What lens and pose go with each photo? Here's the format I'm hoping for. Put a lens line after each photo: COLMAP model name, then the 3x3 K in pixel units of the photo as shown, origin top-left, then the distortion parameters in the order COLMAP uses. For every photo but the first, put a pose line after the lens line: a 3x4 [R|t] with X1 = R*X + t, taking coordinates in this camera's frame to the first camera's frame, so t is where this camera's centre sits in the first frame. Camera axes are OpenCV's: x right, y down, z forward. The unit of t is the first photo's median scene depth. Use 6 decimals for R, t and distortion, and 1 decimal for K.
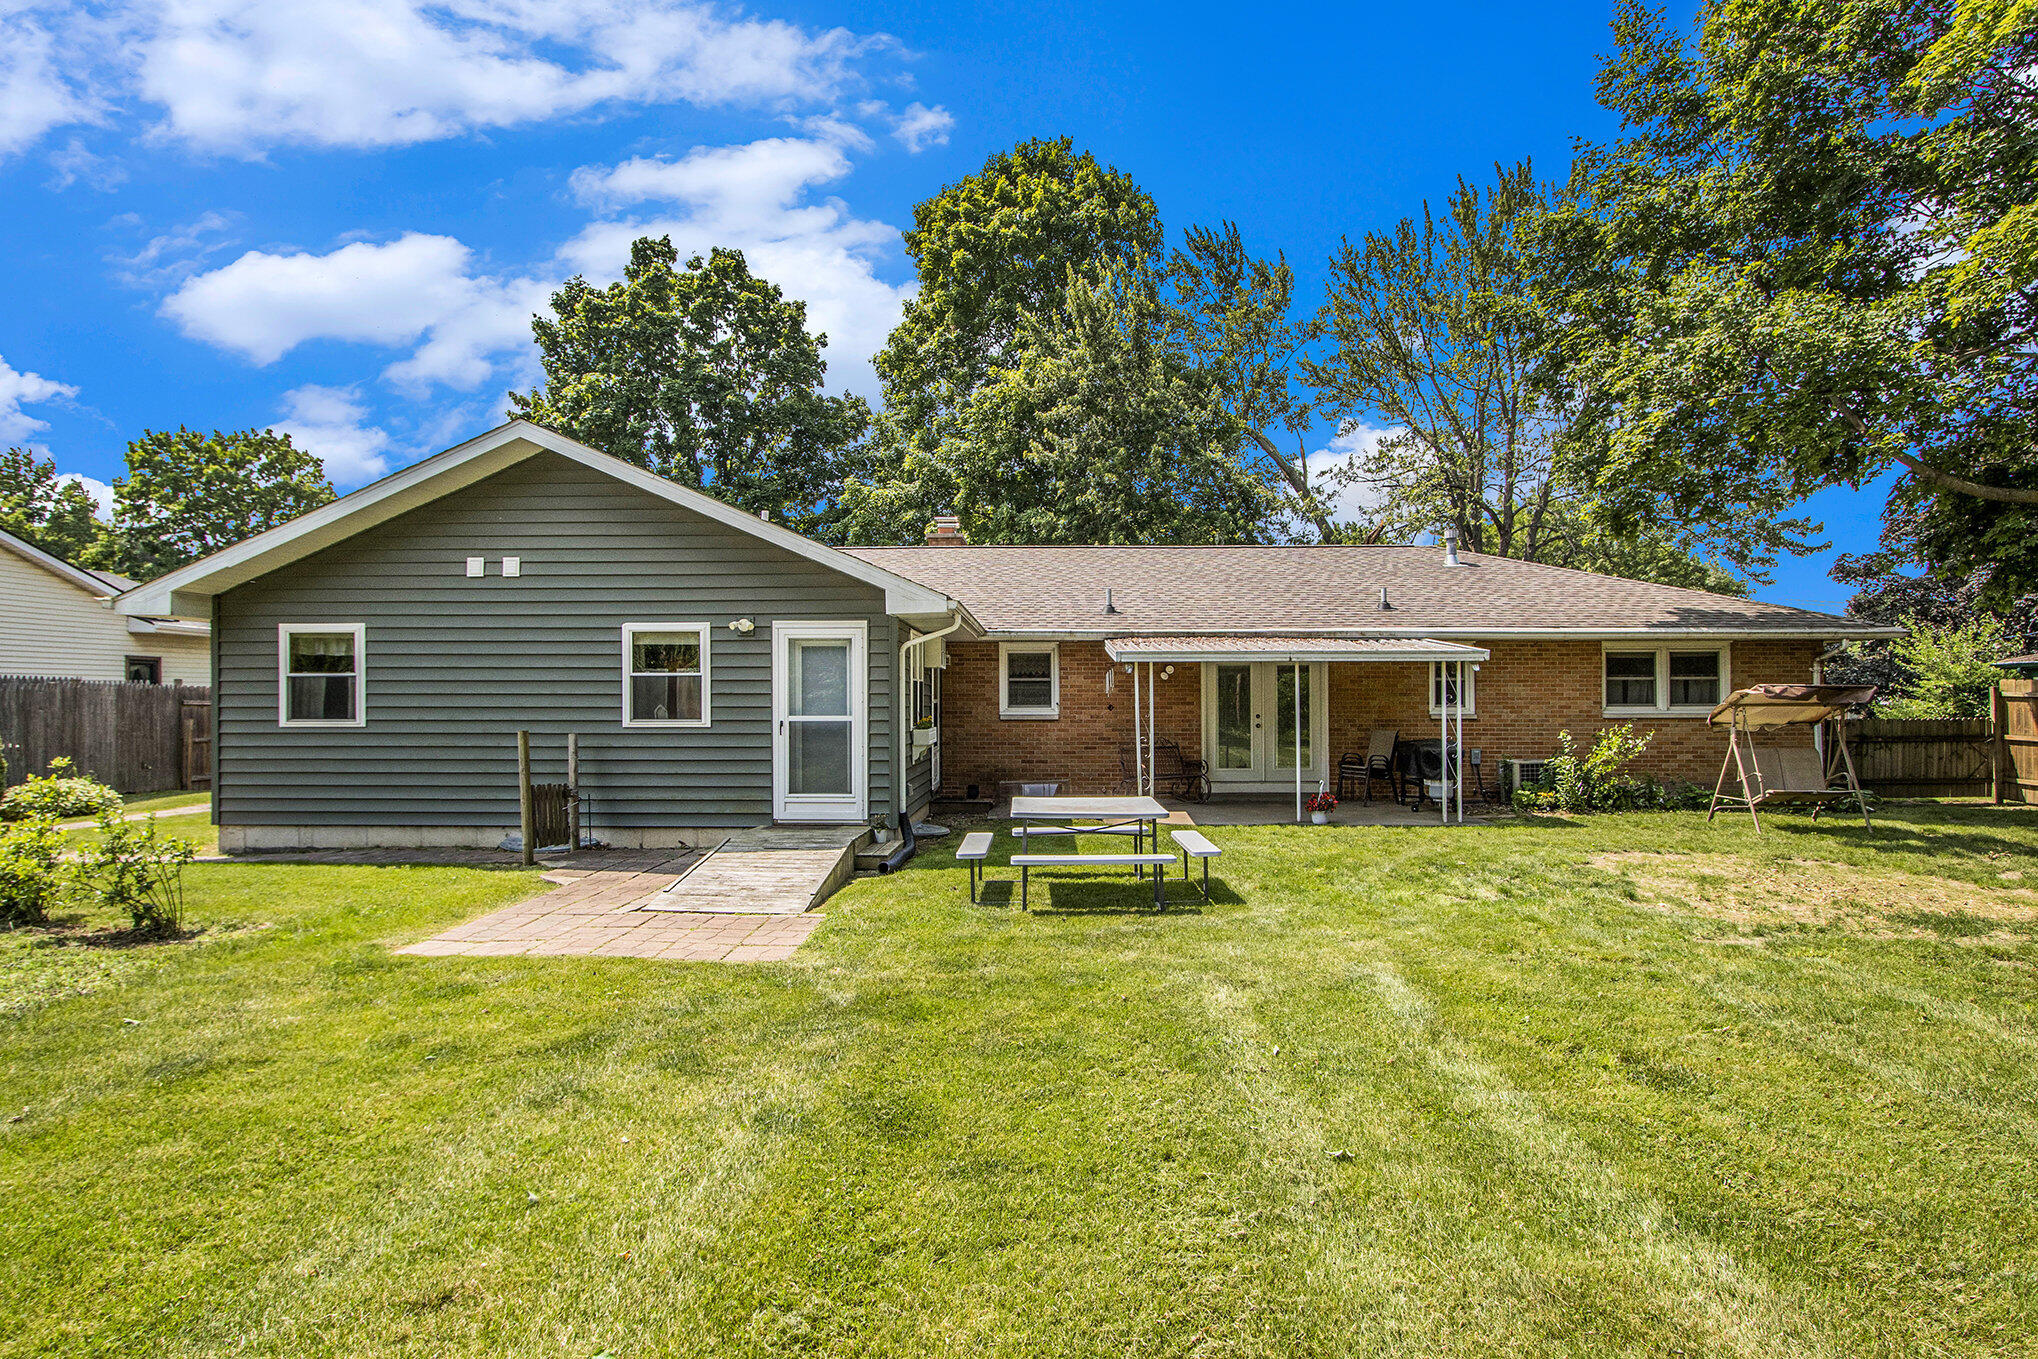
lens RADIAL K [[1224.1, 0, 1023.9], [0, 1224.1, 688.2], [0, 0, 1]] dist [0.022584, -0.001267]
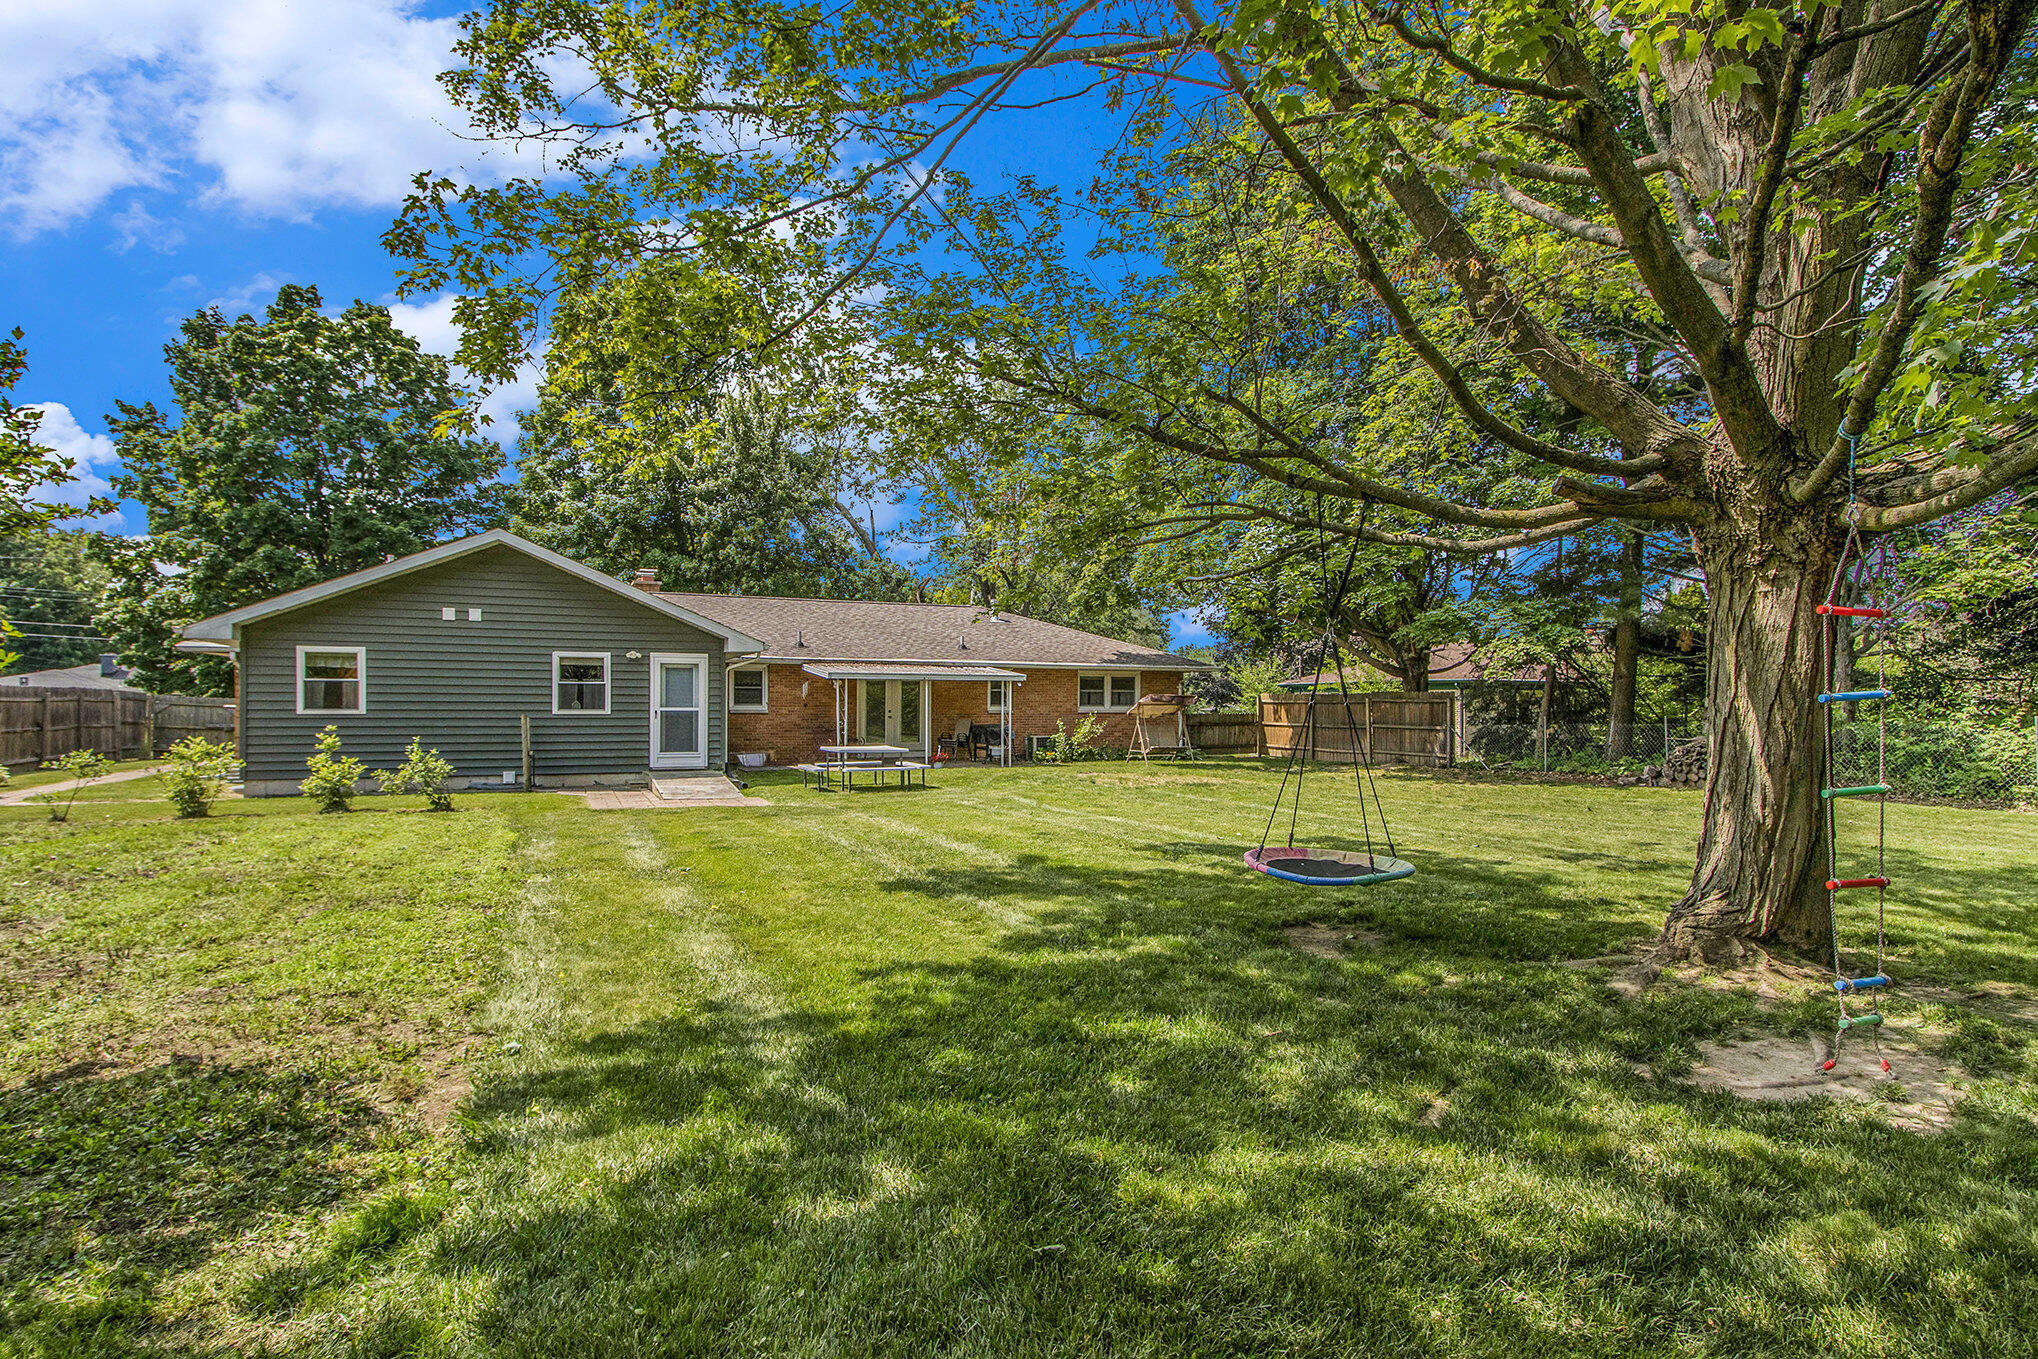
lens RADIAL K [[1031.4, 0, 1017.1], [0, 1031.4, 679.4], [0, 0, 1]] dist [-0.002672, -0.000168]
pose [[0.925266, 0.014572, 0.379038, -0.200701], [-0.008787, 0.999817, -0.016988, 0.002179], [-0.379217, 0.012388, 0.925225, -0.394382]]
